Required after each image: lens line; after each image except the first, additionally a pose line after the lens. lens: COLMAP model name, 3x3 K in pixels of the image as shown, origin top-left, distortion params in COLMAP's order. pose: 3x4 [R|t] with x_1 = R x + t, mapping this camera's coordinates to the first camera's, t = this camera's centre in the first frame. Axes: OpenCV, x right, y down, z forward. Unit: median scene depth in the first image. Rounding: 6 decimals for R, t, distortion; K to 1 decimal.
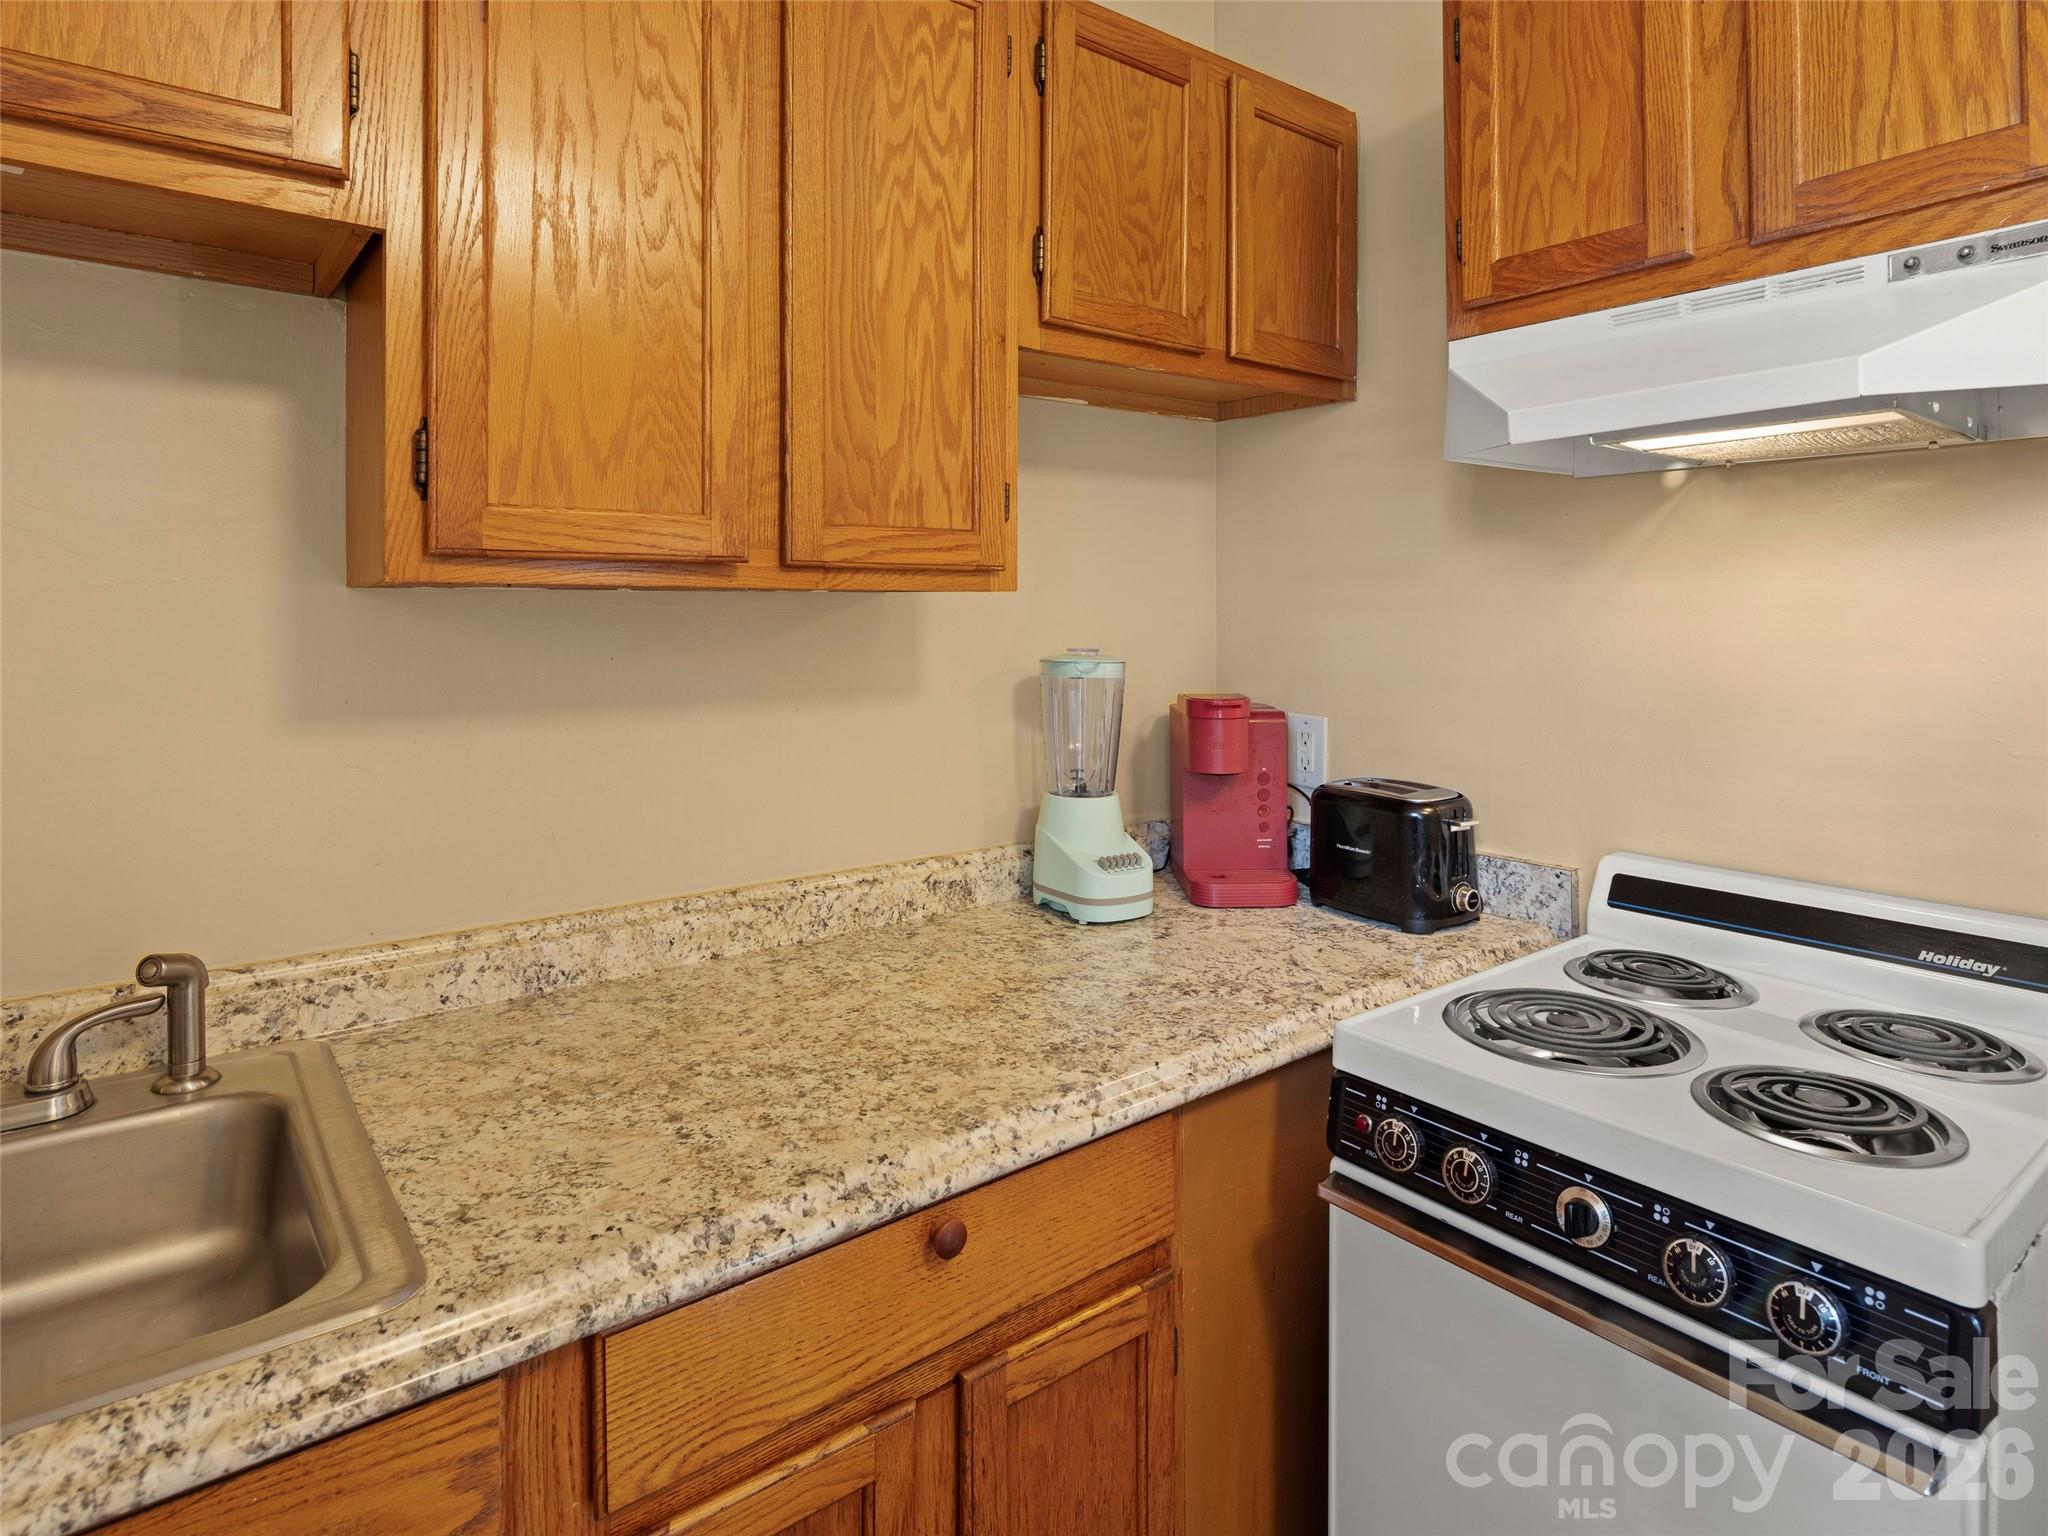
lens RADIAL K [[1113.9, 0, 1013.4], [0, 1113.9, 601.5], [0, 0, 1]] dist [0.006966, -0.006485]
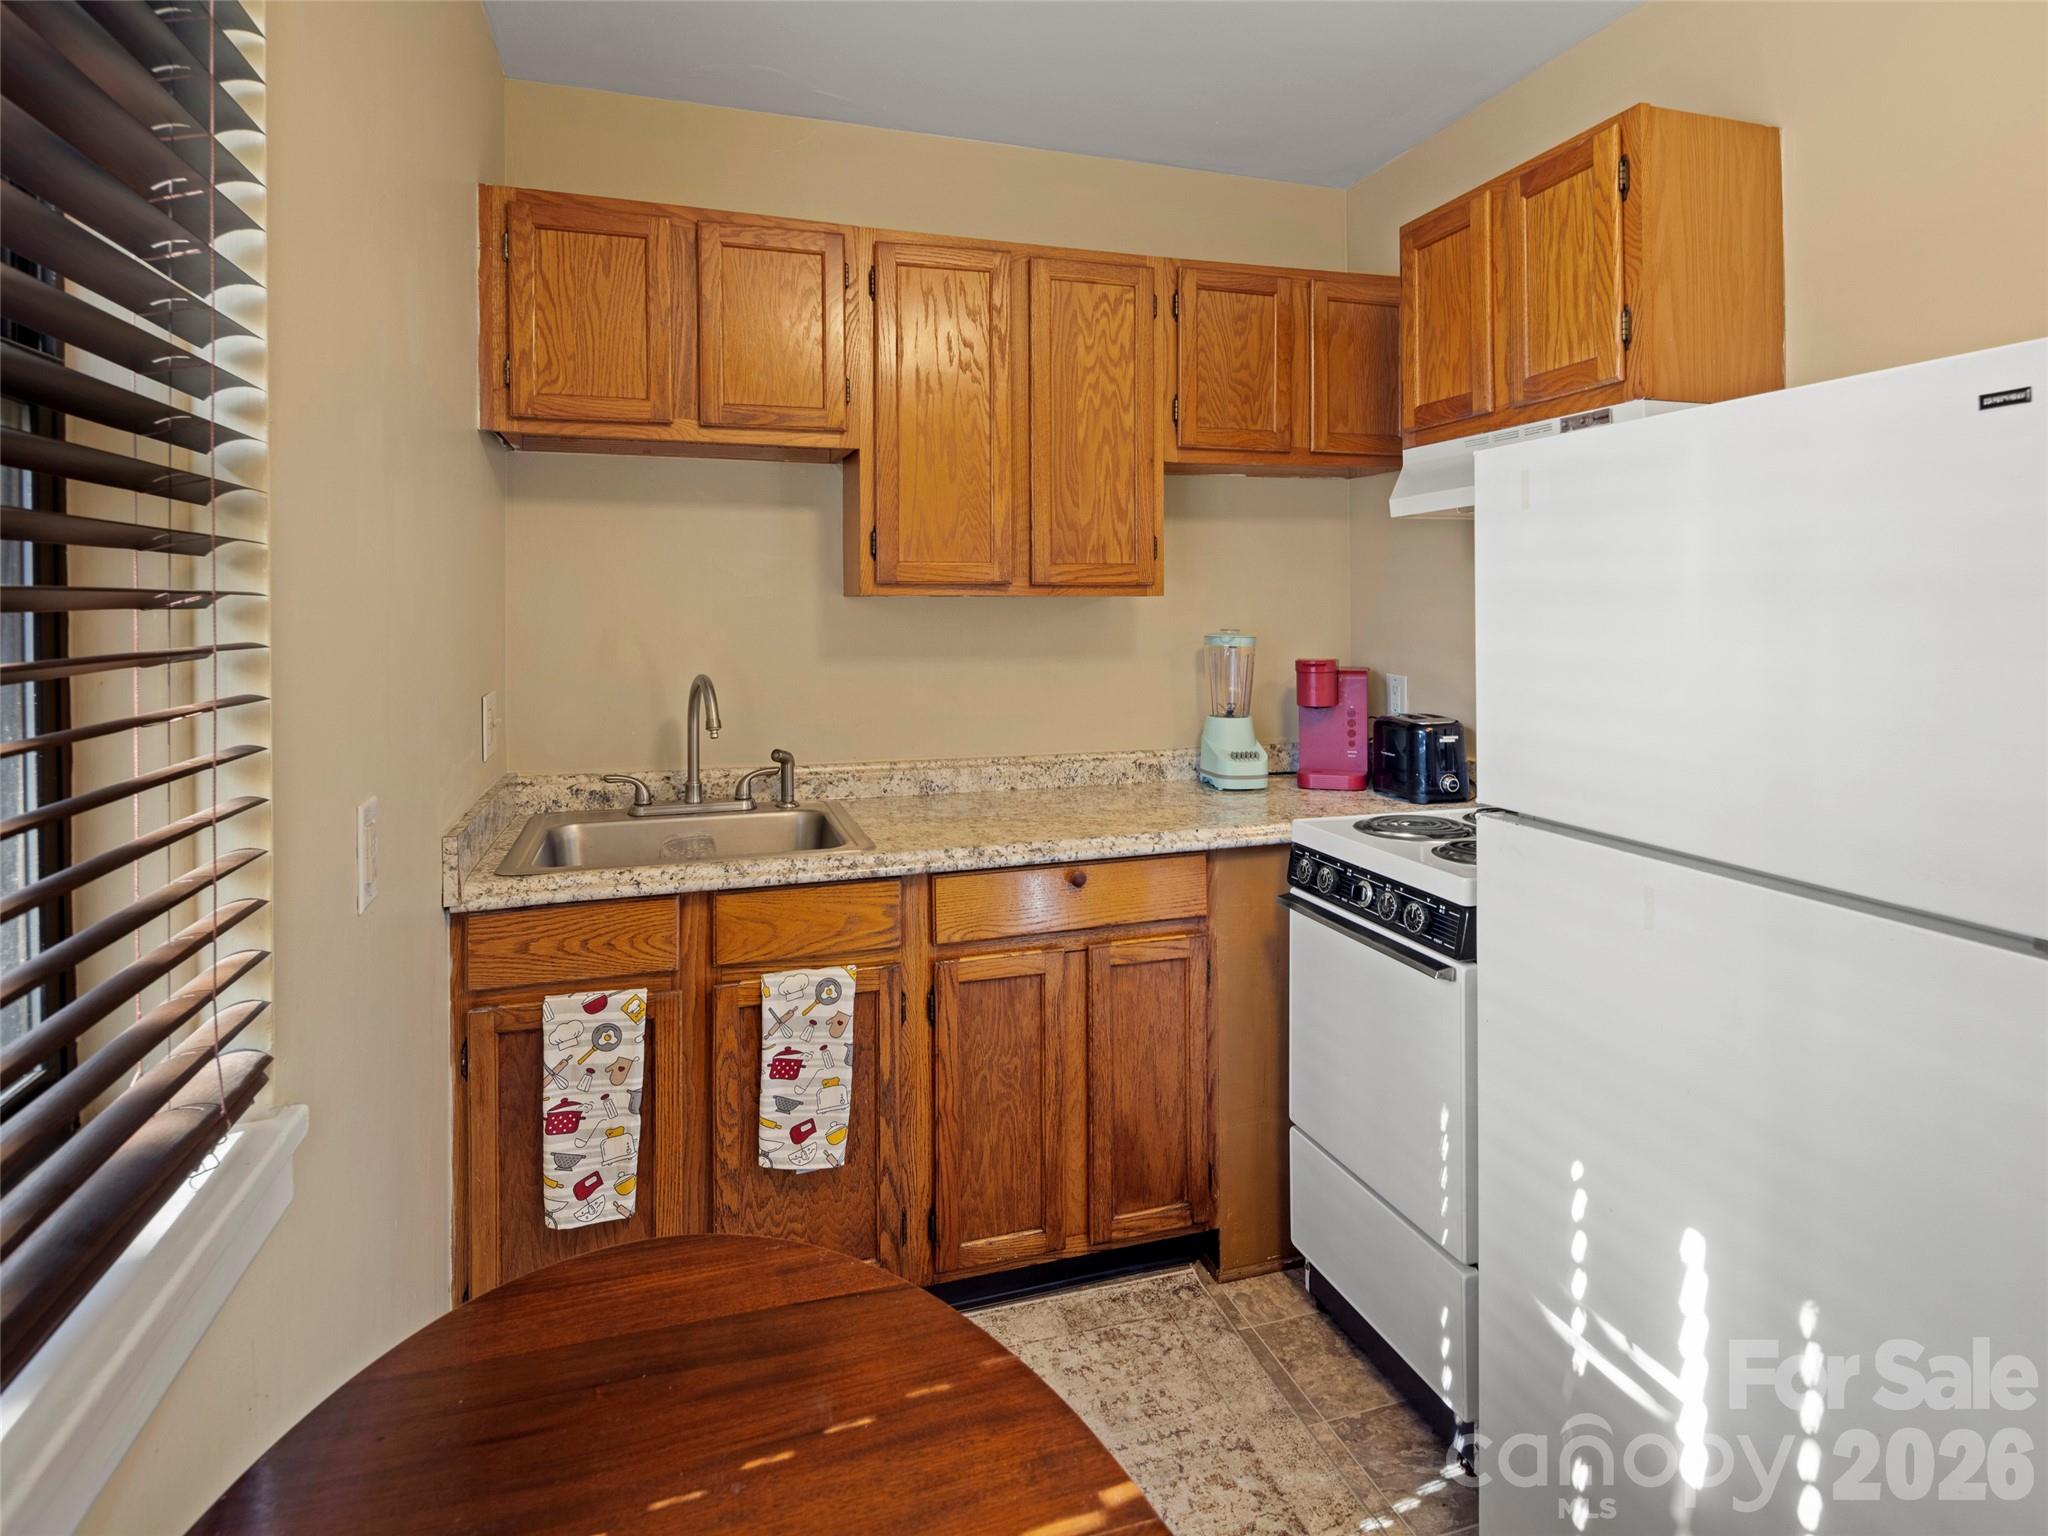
lens RADIAL K [[1113.9, 0, 1013.4], [0, 1113.9, 601.5], [0, 0, 1]] dist [0.006966, -0.006485]
pose [[0.933113, -0.003440, -0.359566, 0.470177], [0.005599, 0.999972, 0.004964, -0.011618], [0.359539, -0.006645, 0.933107, -0.867074]]
